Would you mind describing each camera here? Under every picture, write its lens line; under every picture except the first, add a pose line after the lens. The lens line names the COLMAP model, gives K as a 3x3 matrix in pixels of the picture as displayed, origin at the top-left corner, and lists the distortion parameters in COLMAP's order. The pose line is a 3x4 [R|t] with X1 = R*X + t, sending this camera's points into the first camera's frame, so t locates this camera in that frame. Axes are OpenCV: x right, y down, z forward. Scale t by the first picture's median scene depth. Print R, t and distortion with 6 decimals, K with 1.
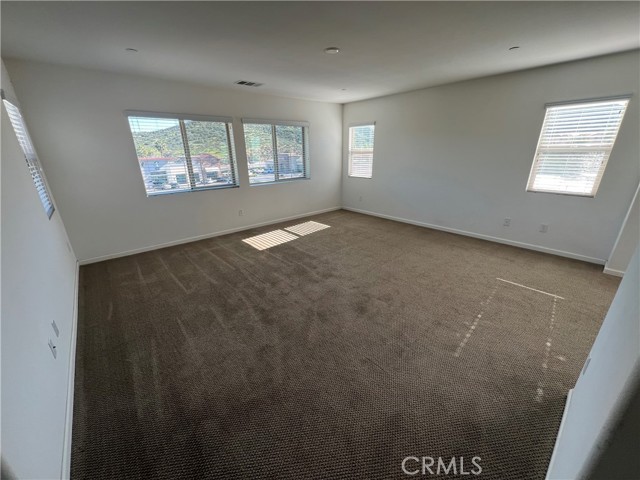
lens RADIAL K [[254.8, 0, 320.0], [0, 254.8, 240.0], [0, 0, 1]] dist [-0.002051, -0.000272]
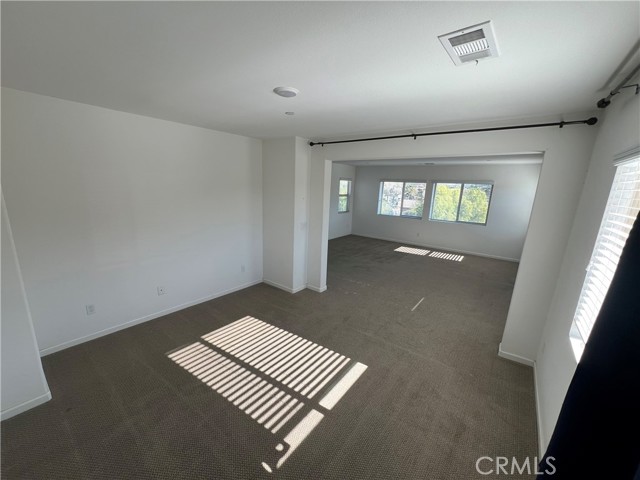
lens RADIAL K [[254.8, 0, 320.0], [0, 254.8, 240.0], [0, 0, 1]] dist [-0.002051, -0.000272]
pose [[0.185629, 0.228280, -0.955735, 1.433426], [-0.346929, 0.925227, 0.153610, -0.128809], [0.919338, 0.303058, 0.250946, 0.000767]]
